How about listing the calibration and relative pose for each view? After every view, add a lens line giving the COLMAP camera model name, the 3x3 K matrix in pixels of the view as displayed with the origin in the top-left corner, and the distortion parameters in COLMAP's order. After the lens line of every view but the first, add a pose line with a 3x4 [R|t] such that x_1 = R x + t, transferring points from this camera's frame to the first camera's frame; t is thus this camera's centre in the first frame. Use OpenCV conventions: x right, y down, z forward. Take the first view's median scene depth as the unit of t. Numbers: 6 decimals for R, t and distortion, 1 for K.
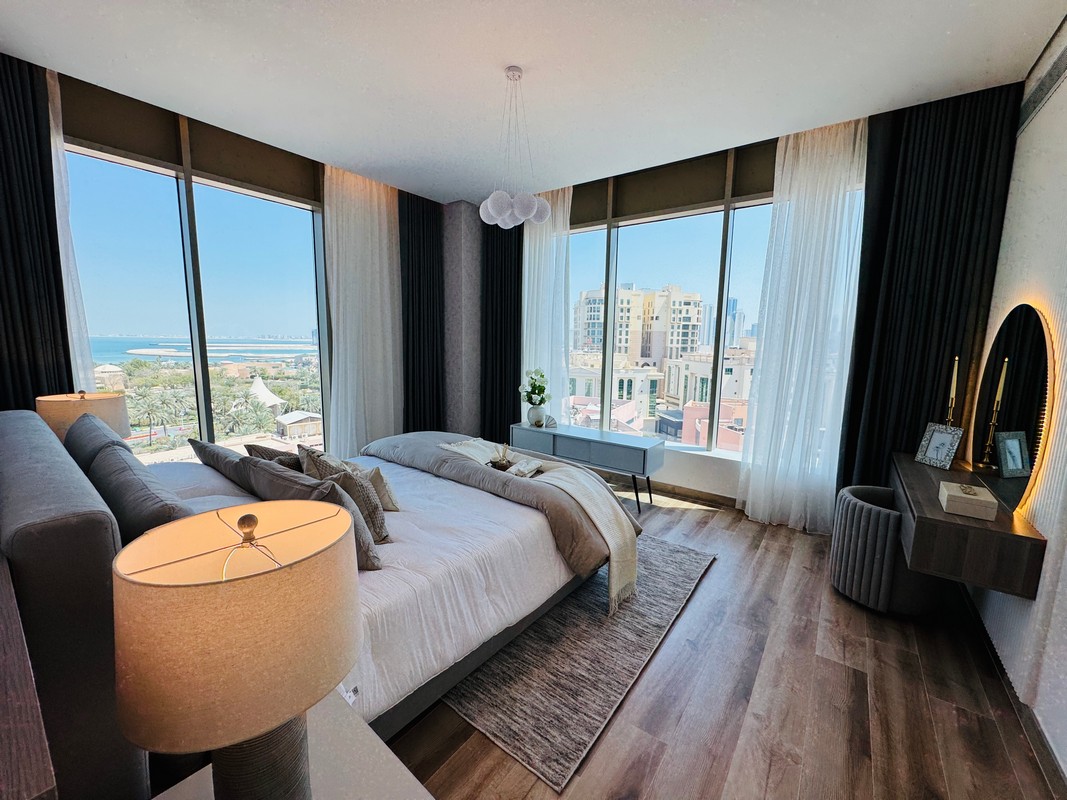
lens RADIAL K [[425.7, 0, 531.1], [0, 425.7, 400.5], [0, 0, 1]] dist [-0.004659, 0.000642]
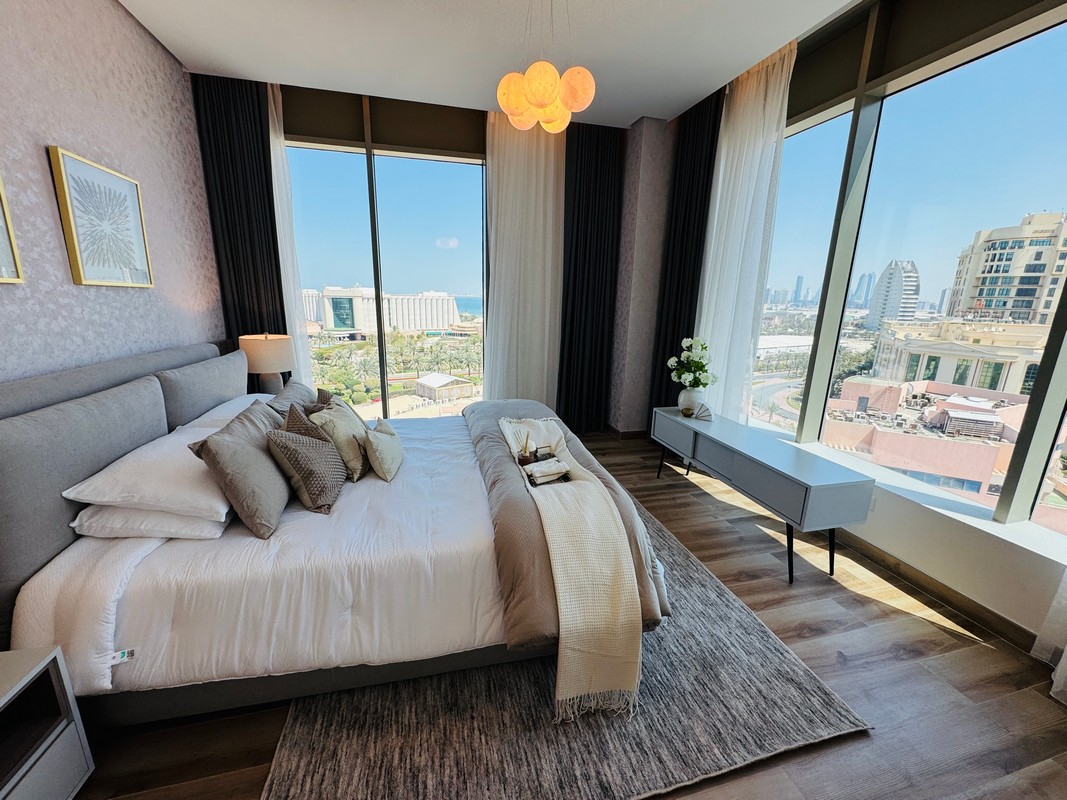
lens RADIAL K [[425.7, 0, 531.1], [0, 425.7, 400.5], [0, 0, 1]] dist [-0.004659, 0.000642]
pose [[0.782701, 0.148816, -0.604345, 0.377886], [-0.094286, 0.988139, 0.121211, -0.045498], [0.615215, -0.037890, 0.787448, 0.382749]]
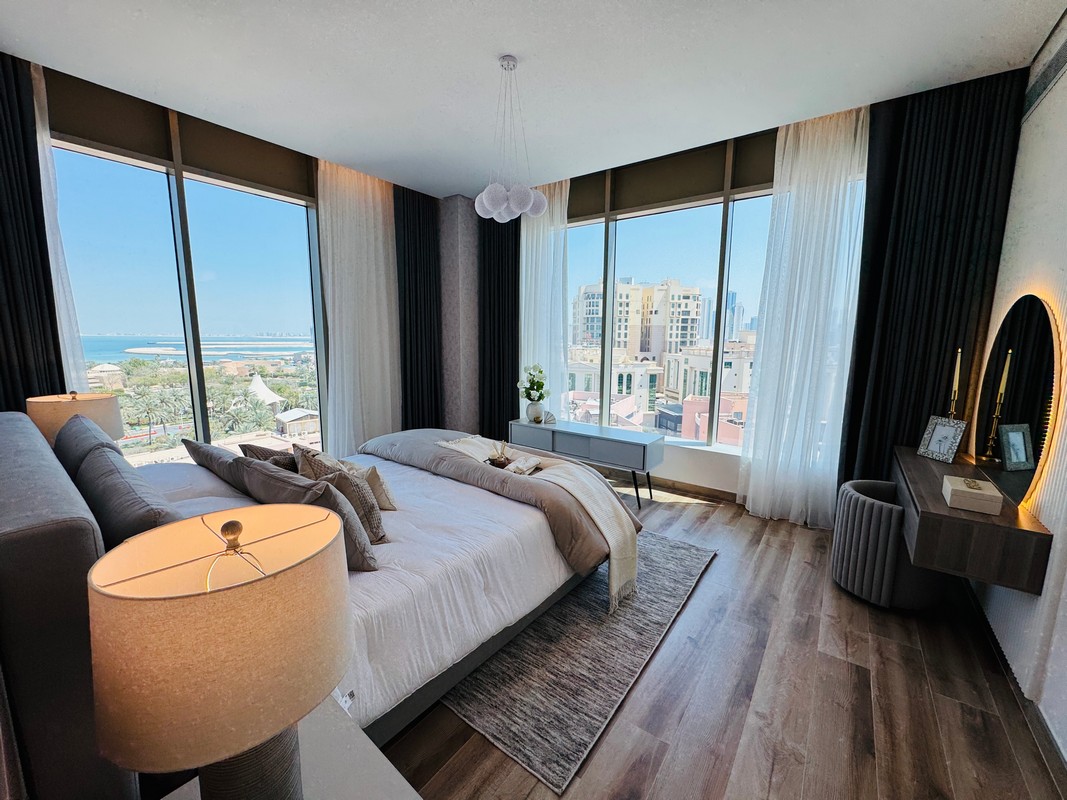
lens RADIAL K [[425.7, 0, 531.1], [0, 425.7, 400.5], [0, 0, 1]] dist [-0.004659, 0.000642]
pose [[0.999959, -0.008967, 0.000947, 0.003316], [0.008956, 0.999902, 0.010736, -0.002195], [-0.001043, -0.010728, 0.999942, 0.011015]]
